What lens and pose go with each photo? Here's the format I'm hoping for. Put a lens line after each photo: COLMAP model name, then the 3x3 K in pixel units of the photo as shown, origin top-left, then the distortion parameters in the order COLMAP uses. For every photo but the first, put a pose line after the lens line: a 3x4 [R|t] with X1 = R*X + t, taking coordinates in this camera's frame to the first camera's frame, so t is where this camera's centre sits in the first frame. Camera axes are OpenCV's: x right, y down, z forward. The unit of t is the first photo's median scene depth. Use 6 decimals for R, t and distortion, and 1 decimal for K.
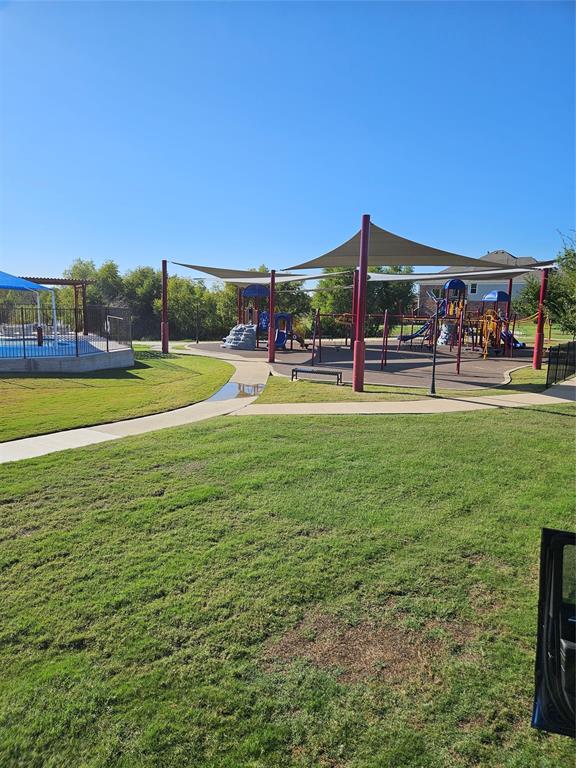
lens RADIAL K [[494.7, 0, 288.0], [0, 494.7, 384.0], [0, 0, 1]] dist [0.074310, -0.063193]
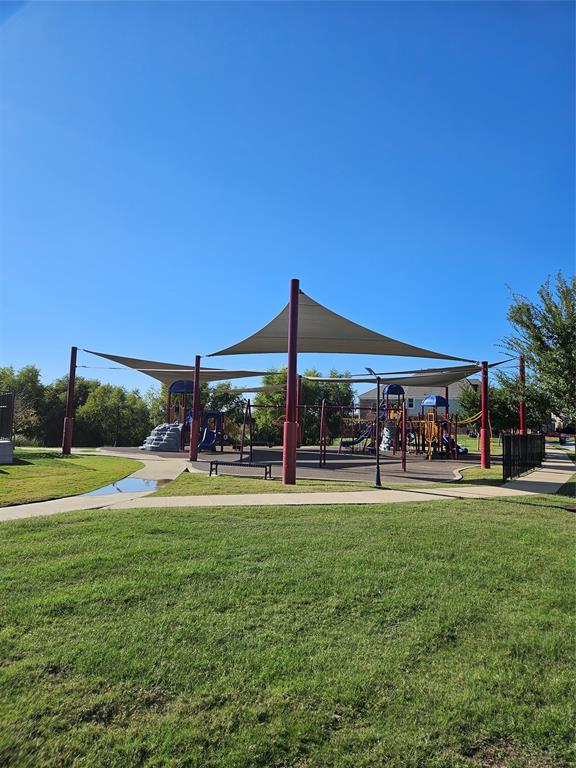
lens RADIAL K [[494.7, 0, 288.0], [0, 494.7, 384.0], [0, 0, 1]] dist [0.074310, -0.063193]
pose [[0.994028, 0.007585, 0.108864, 0.048932], [0.018368, 0.971718, -0.235427, 0.044952], [-0.107571, 0.236020, 0.965776, 0.172386]]
